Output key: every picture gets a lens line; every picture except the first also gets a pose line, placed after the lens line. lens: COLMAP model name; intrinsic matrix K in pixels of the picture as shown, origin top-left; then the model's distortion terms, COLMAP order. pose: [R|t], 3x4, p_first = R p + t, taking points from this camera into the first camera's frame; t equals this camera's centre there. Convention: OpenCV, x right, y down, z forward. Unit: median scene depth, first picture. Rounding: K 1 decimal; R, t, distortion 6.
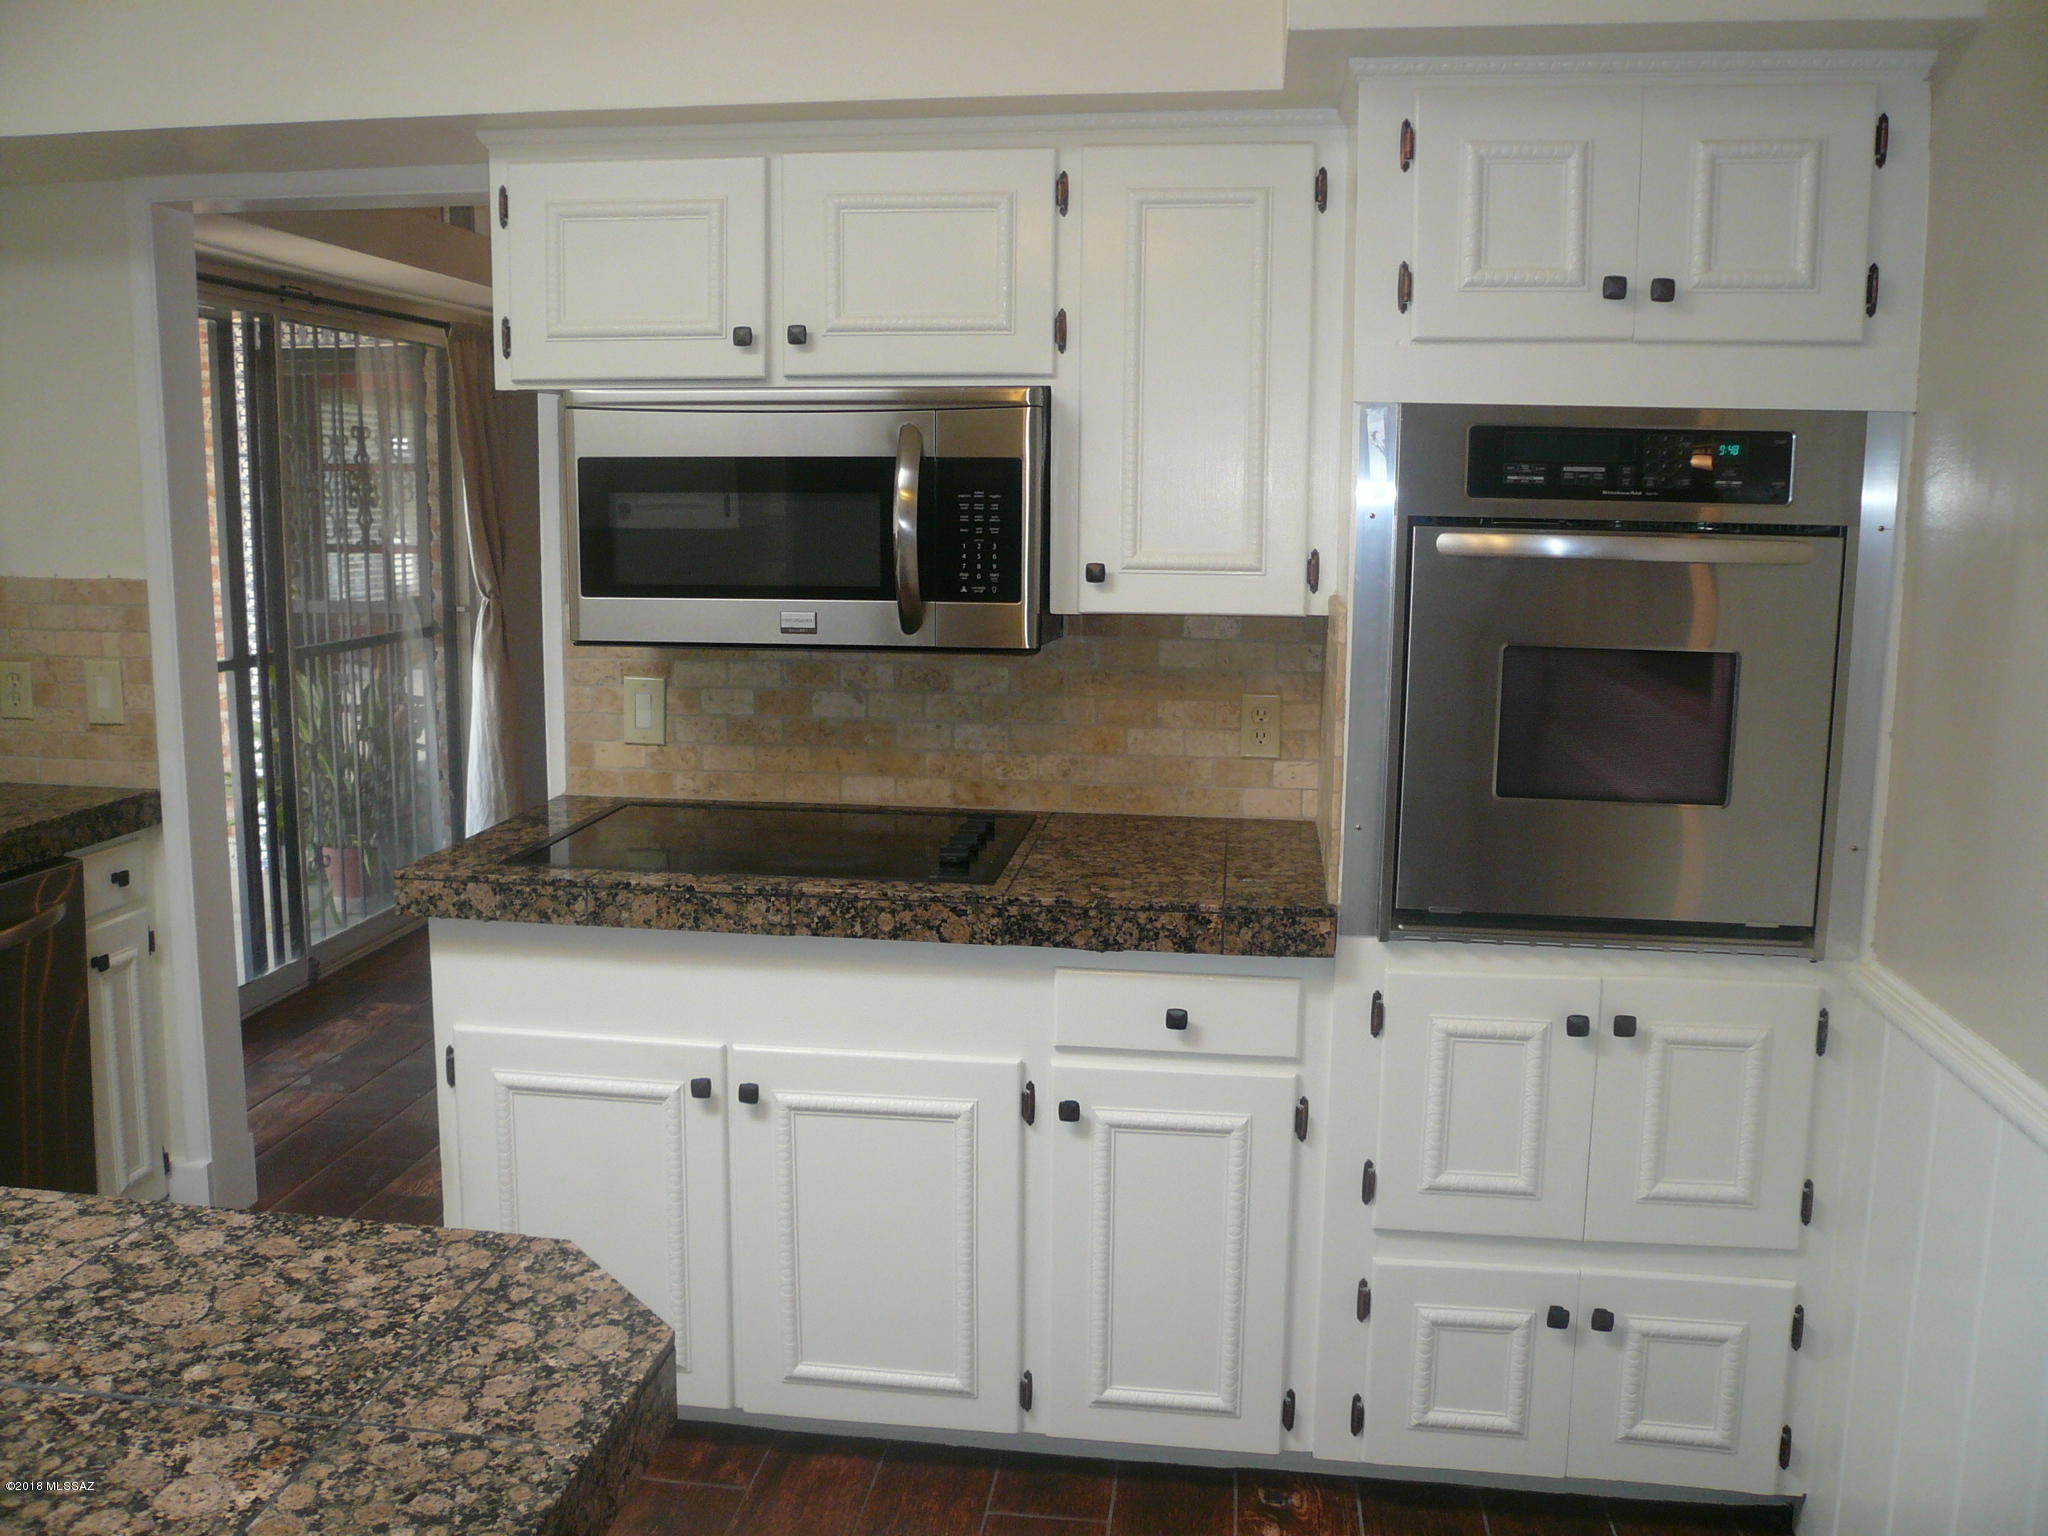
lens RADIAL K [[1742.8, 0, 1013.0], [0, 1742.8, 755.5], [0, 0, 1]] dist [-0.102377, 0.093527]
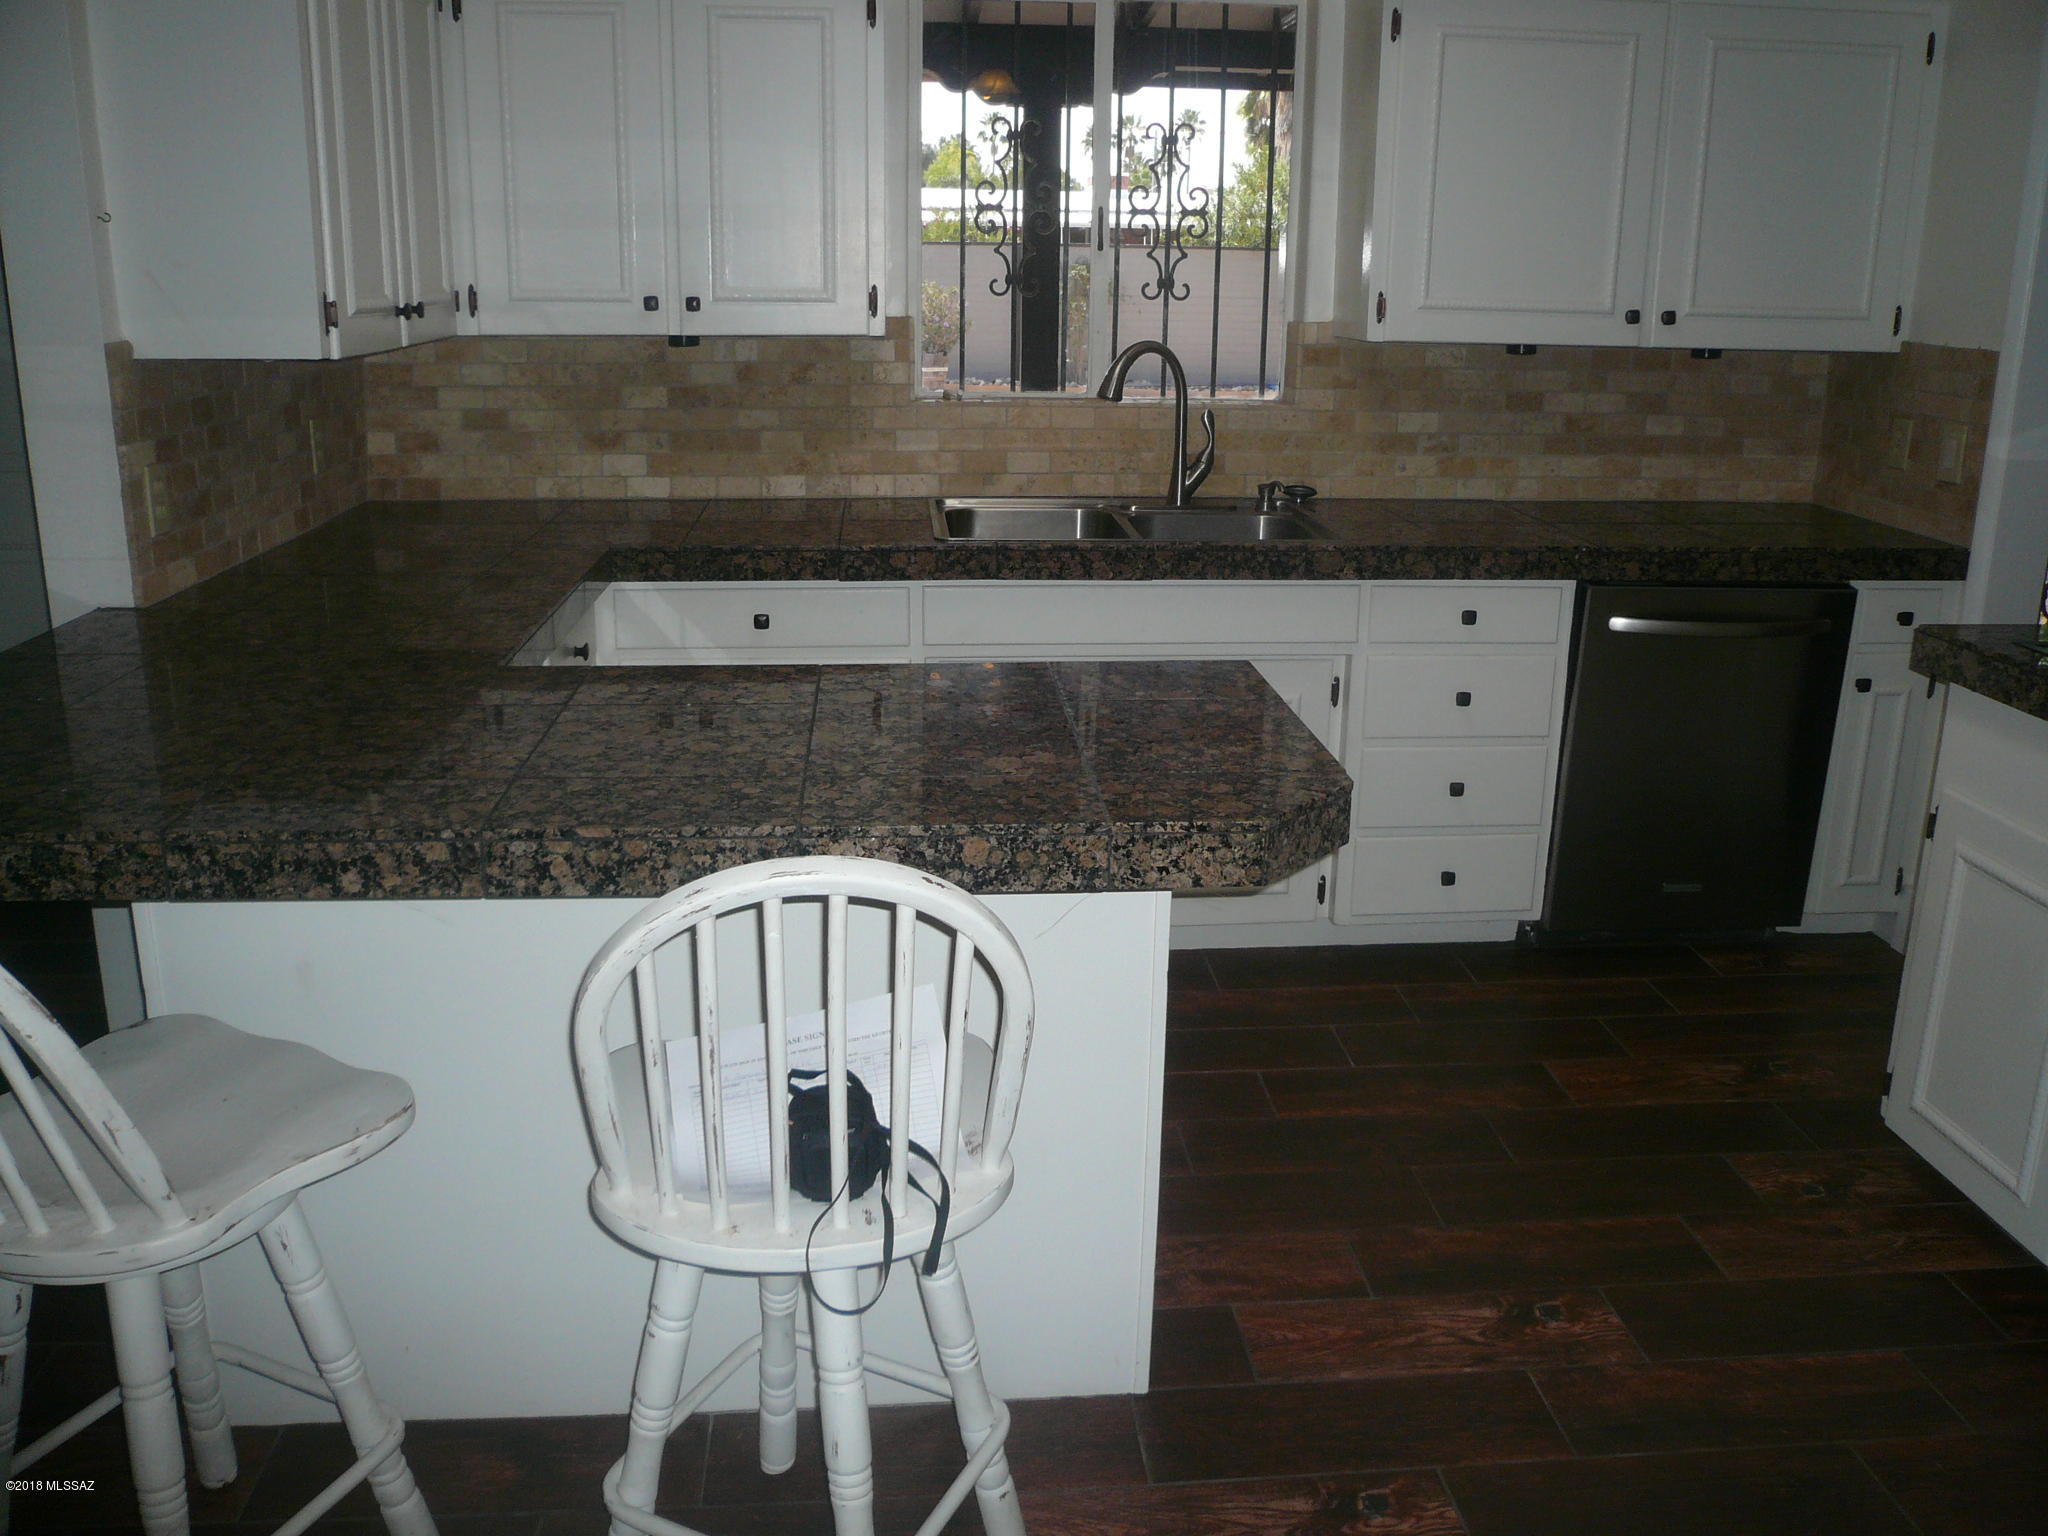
lens RADIAL K [[1742.8, 0, 1029.7], [0, 1742.8, 738.6], [0, 0, 1]] dist [-0.102377, 0.093527]
pose [[0.227346, 0.259529, -0.938594, 0.520425], [-0.167101, 0.959934, 0.224955, -0.010150], [0.959370, 0.105697, 0.261604, 0.206203]]
